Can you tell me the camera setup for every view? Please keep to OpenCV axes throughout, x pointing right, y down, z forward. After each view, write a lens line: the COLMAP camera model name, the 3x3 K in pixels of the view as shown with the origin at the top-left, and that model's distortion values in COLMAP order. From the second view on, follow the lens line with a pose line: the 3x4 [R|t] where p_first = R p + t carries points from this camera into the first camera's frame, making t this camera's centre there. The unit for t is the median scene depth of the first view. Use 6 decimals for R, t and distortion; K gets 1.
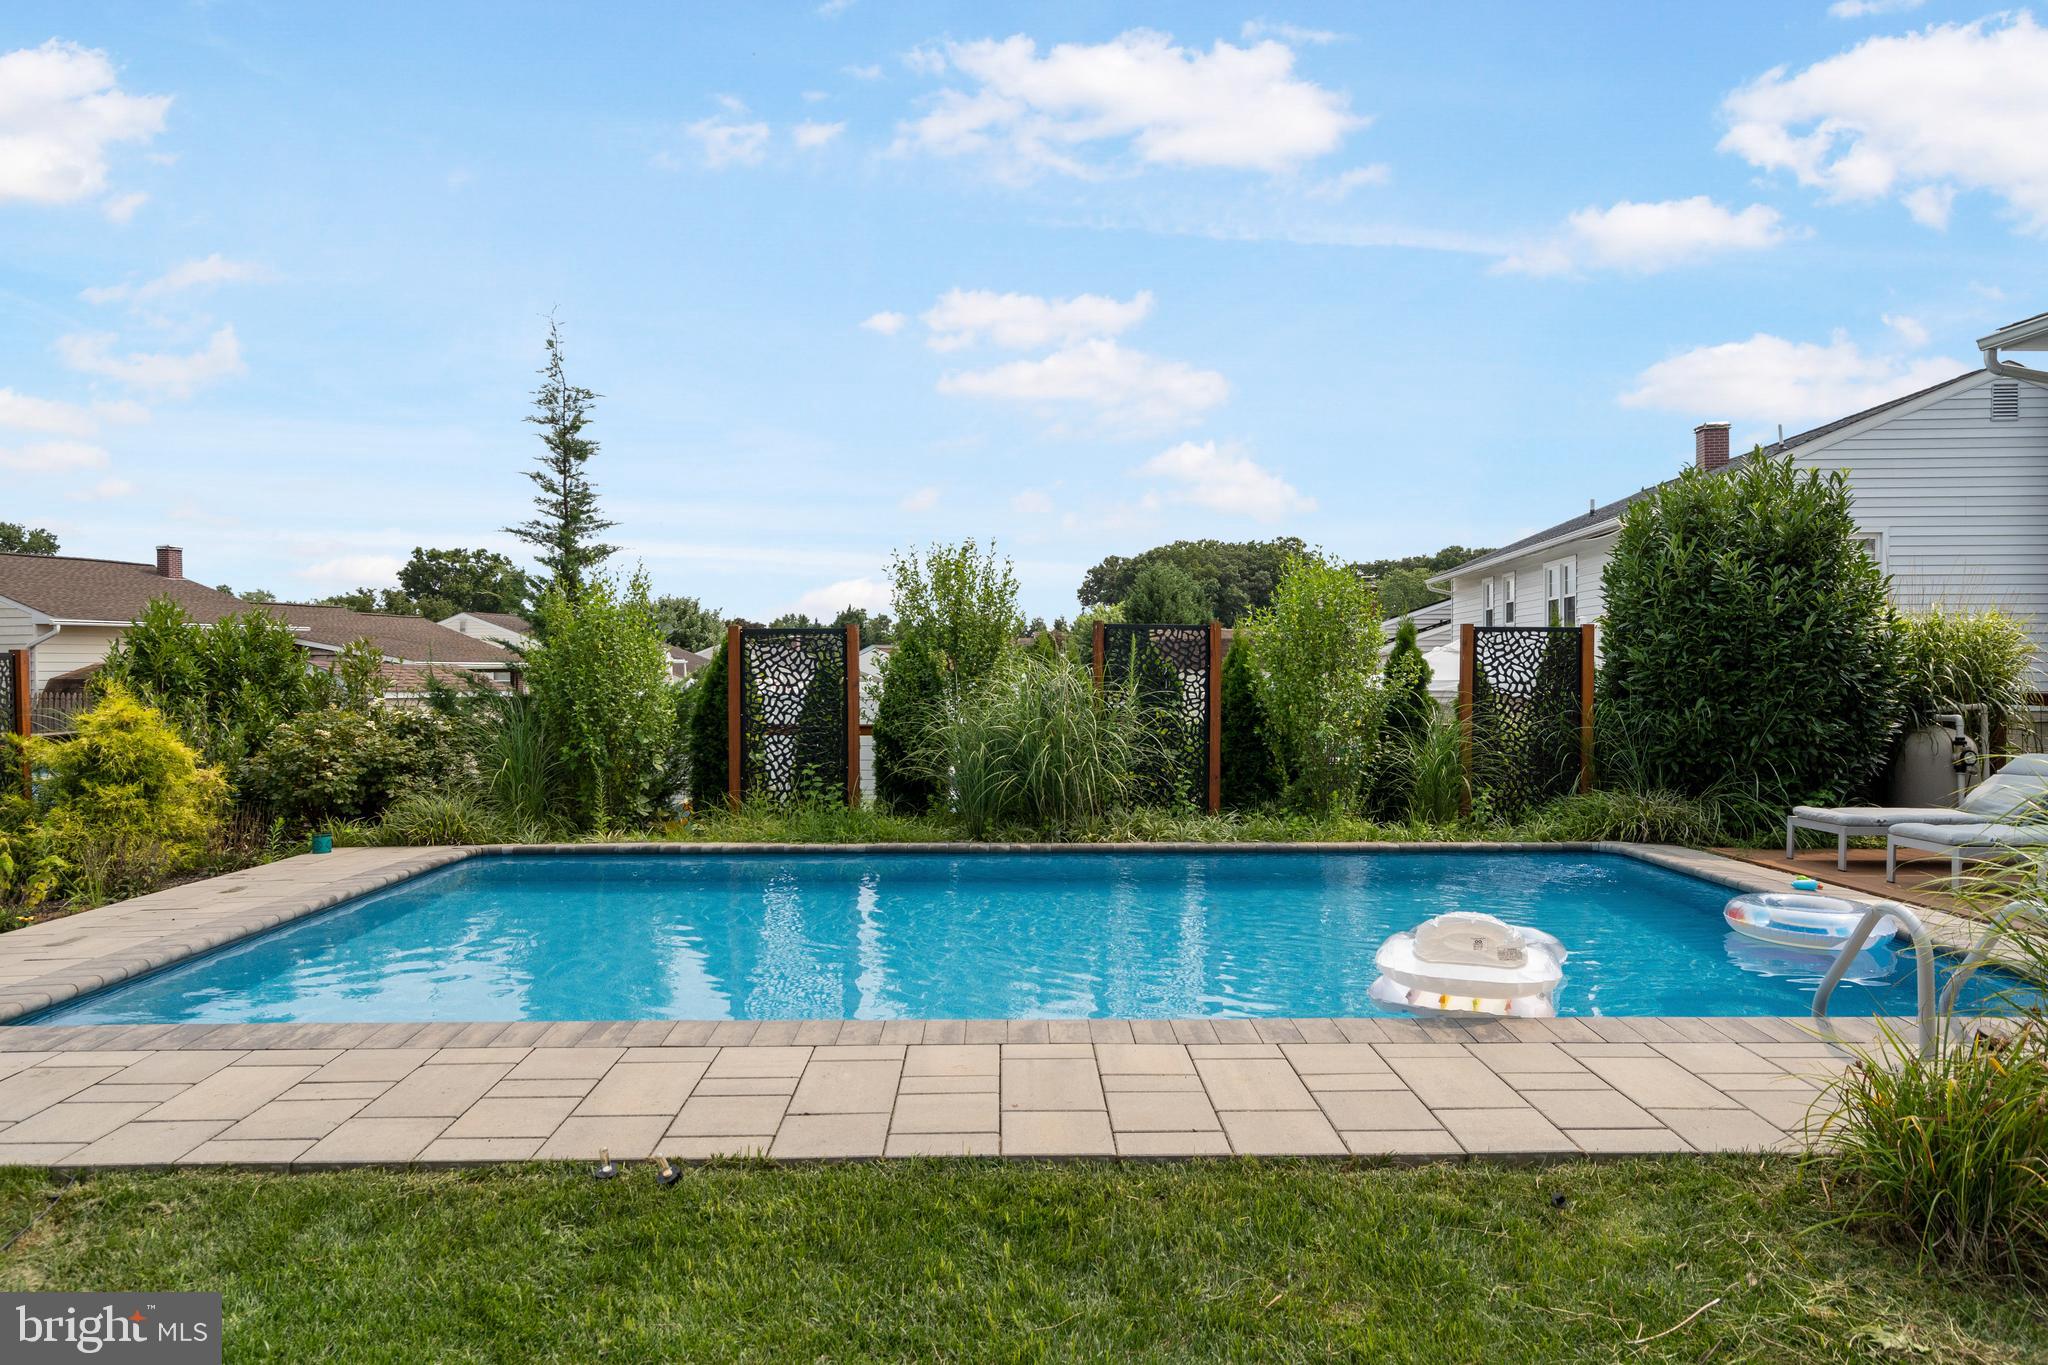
lens RADIAL K [[1345.9, 0, 1039.3], [0, 1345.9, 676.9], [0, 0, 1]] dist [0.016756, 0.002051]
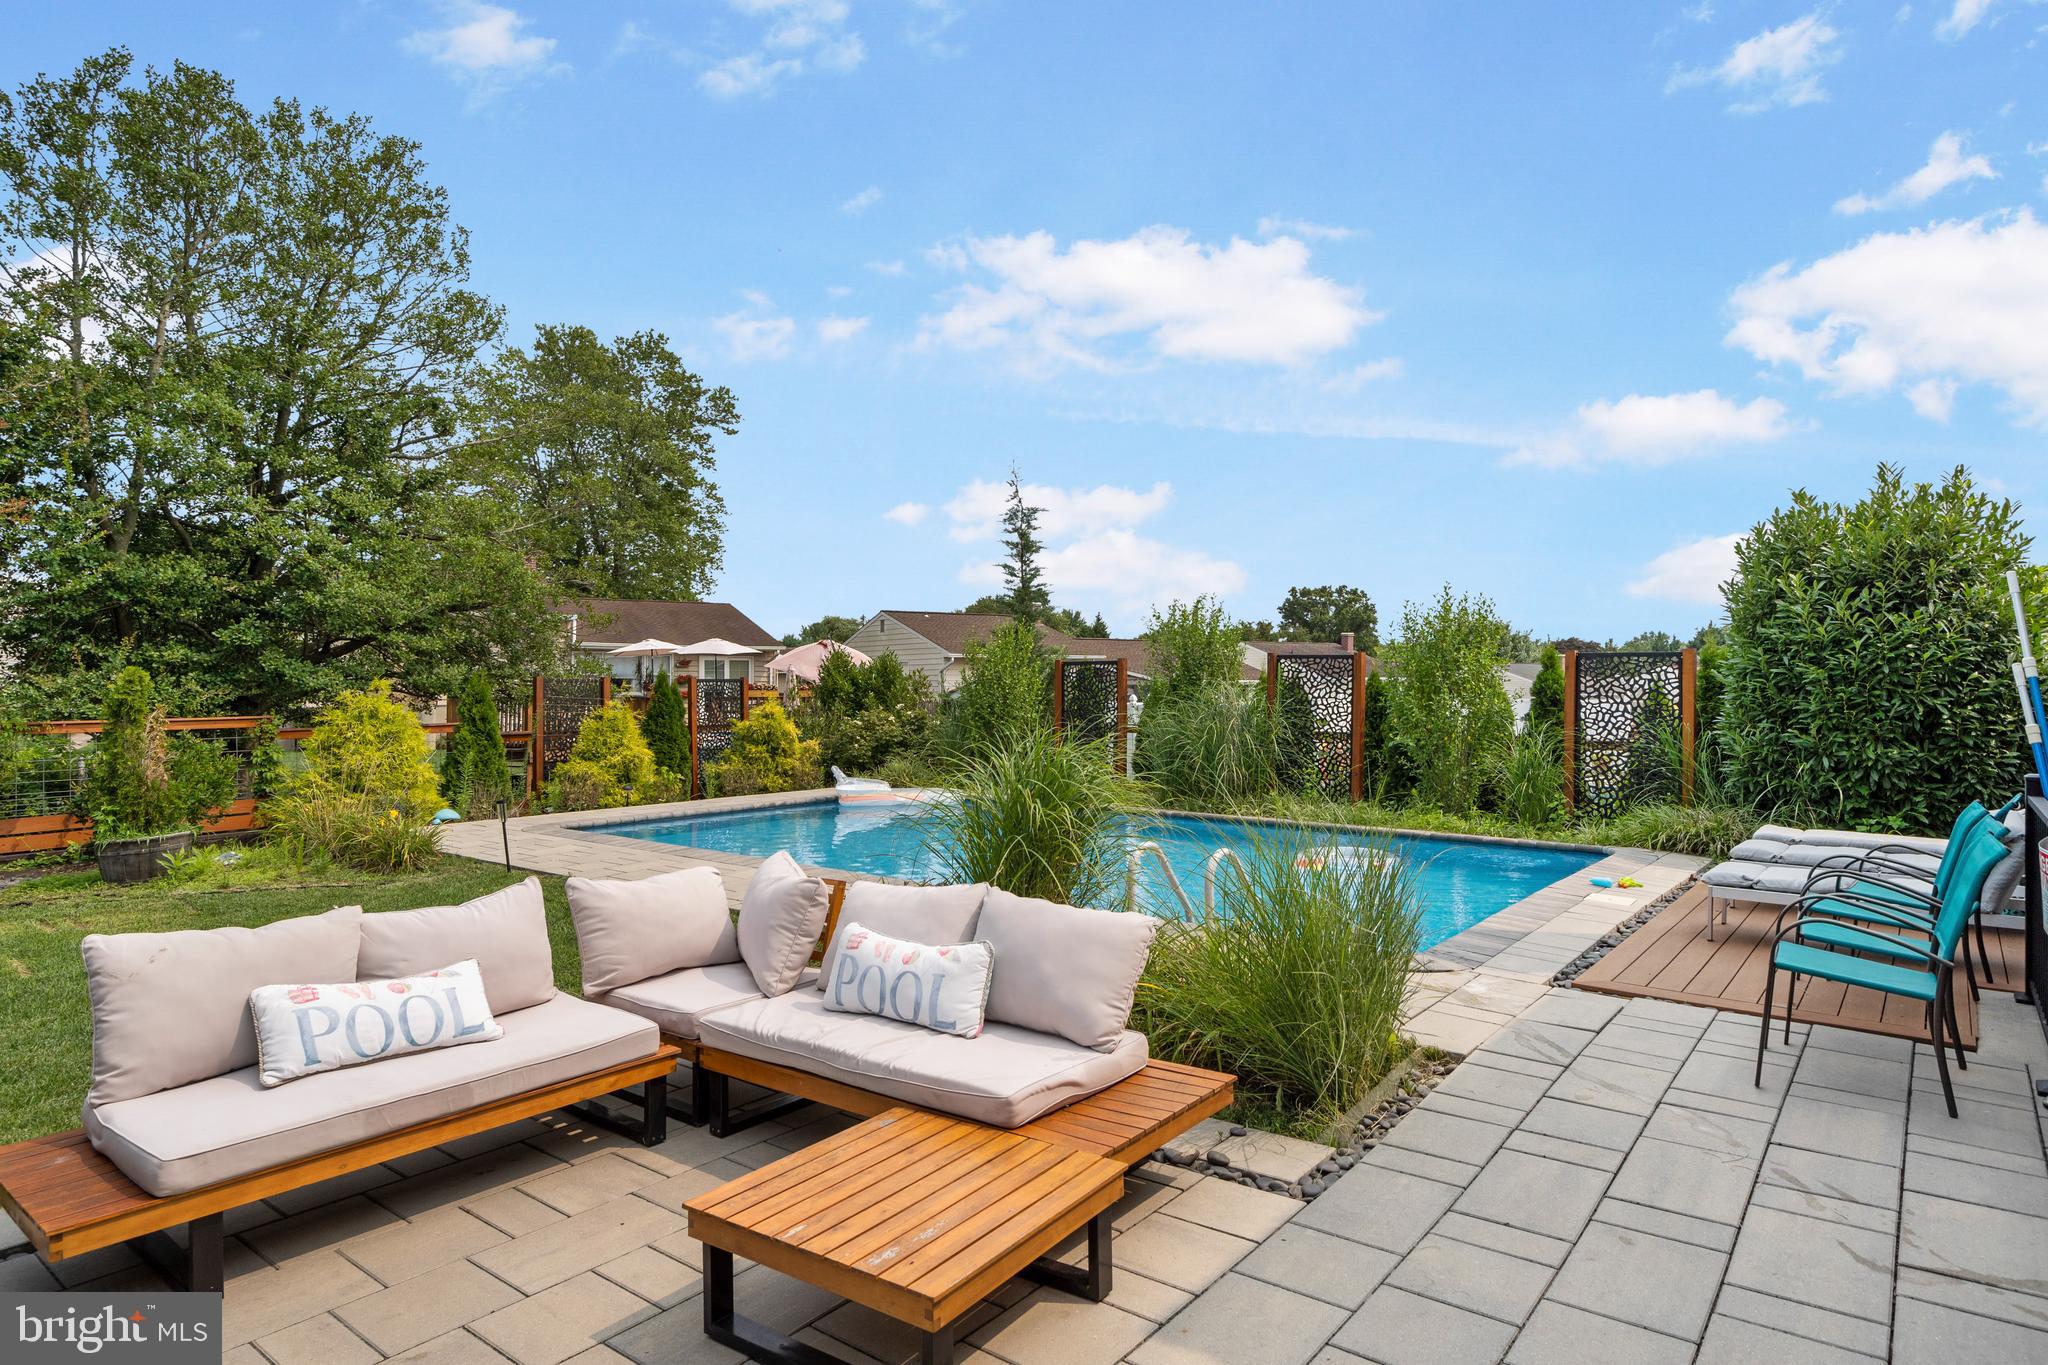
lens RADIAL K [[1168.1, 0, 1016.0], [0, 1168.1, 681.4], [0, 0, 1]] dist [0.000538, 0.000199]
pose [[0.776799, 0.000491, -0.629749, 0.504566], [-0.005512, 0.999967, -0.006020, -0.004405], [0.629725, 0.008148, 0.776776, -0.062604]]
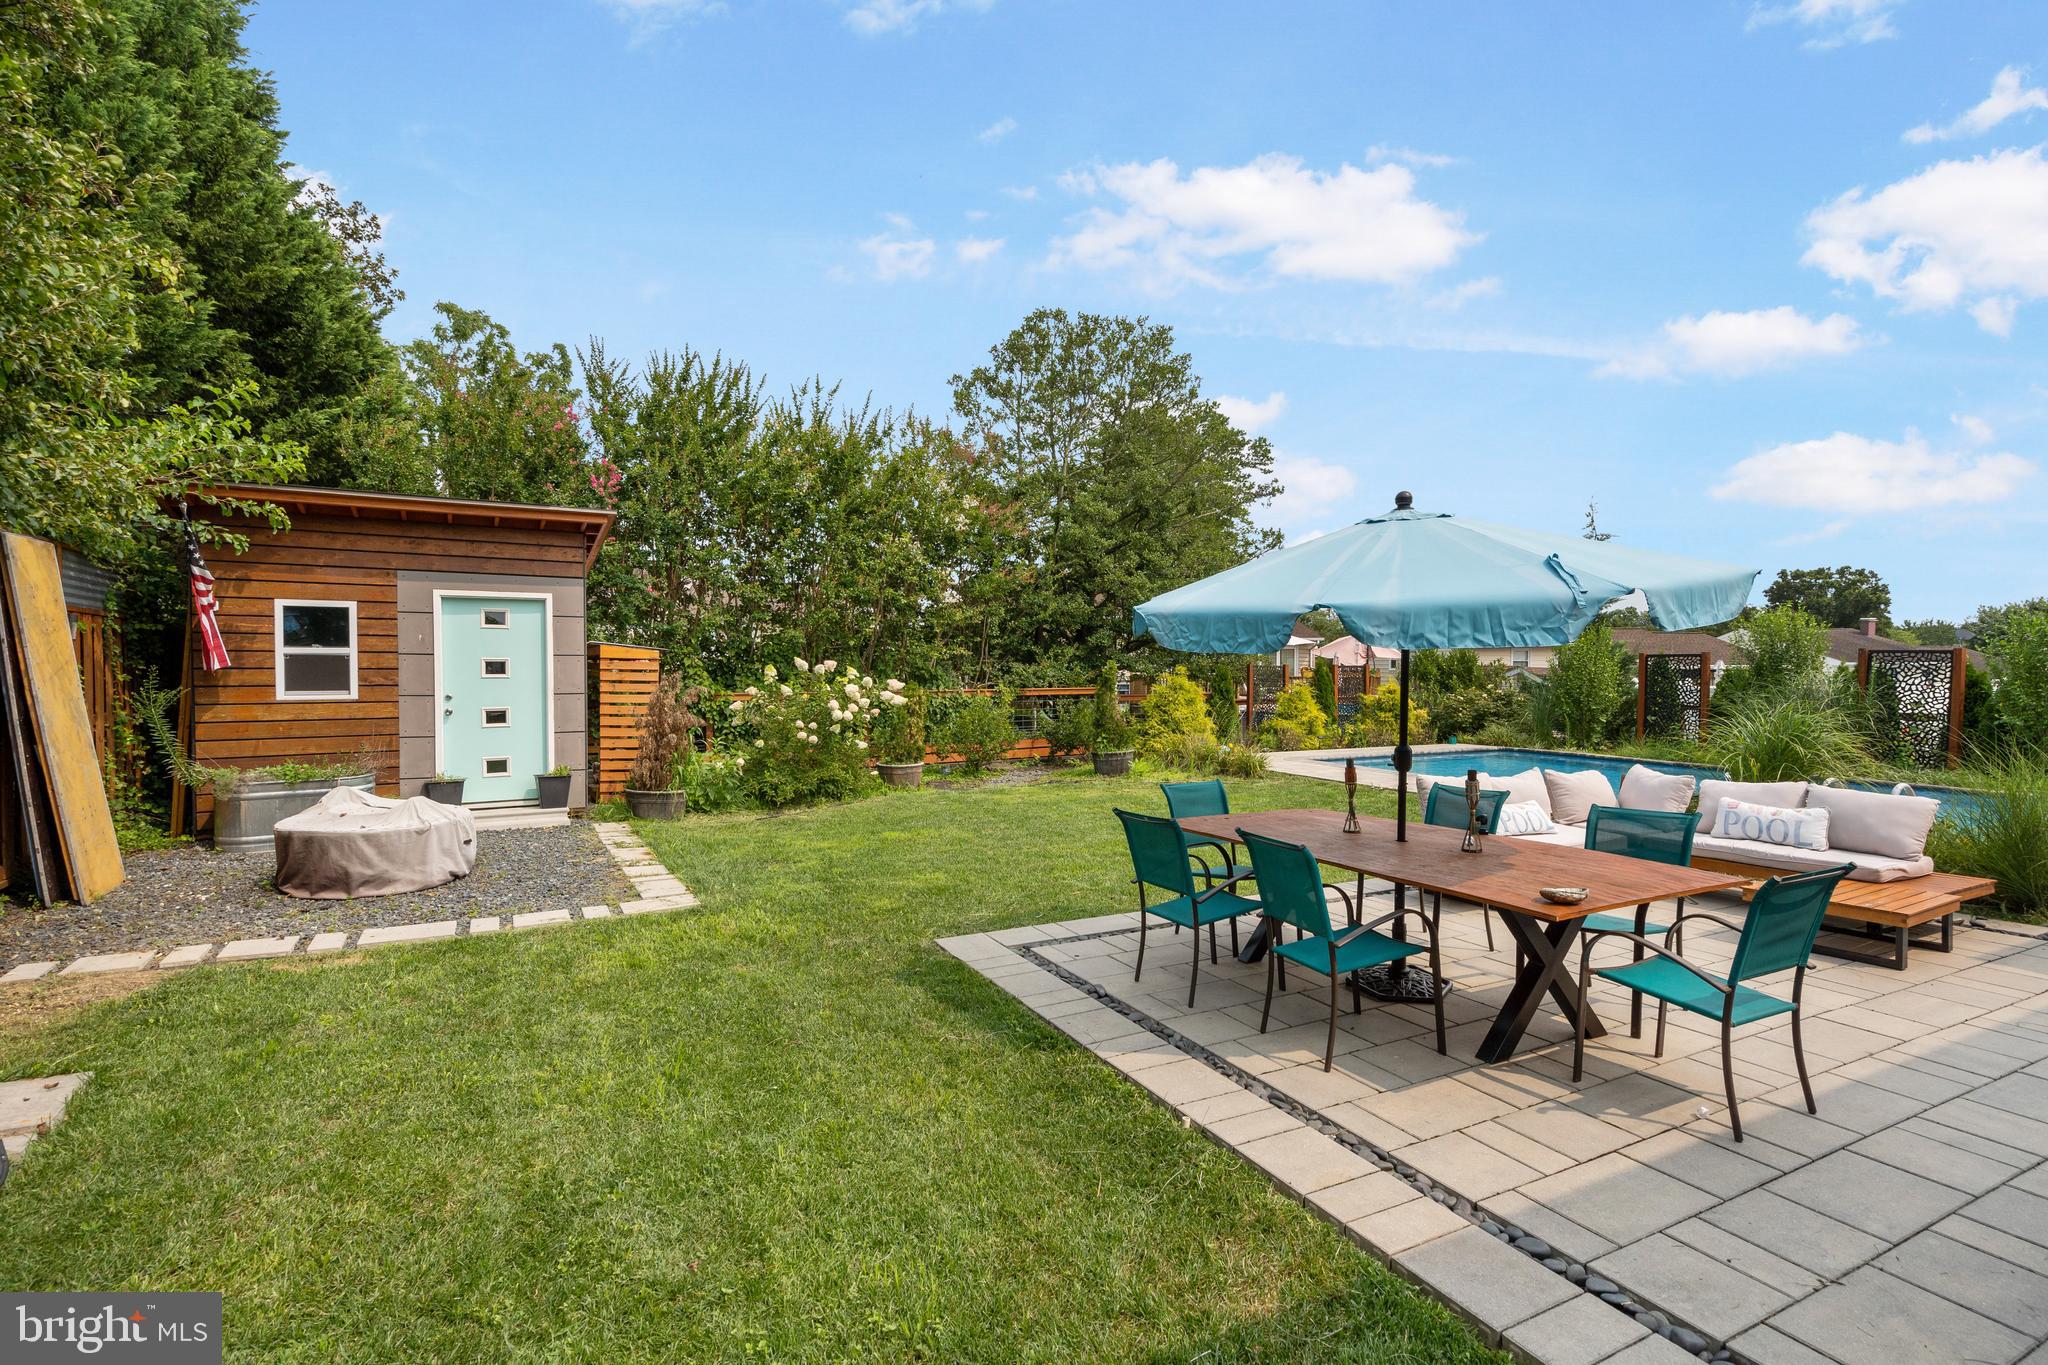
lens RADIAL K [[954.0, 0, 1018.1], [0, 954.0, 682.1], [0, 0, 1]] dist [-0.002773, 0.001024]
pose [[0.436184, 0.021522, -0.899600, 0.567857], [-0.011265, 0.999766, 0.018456, -0.008643], [0.899787, 0.002083, 0.436324, -0.408275]]
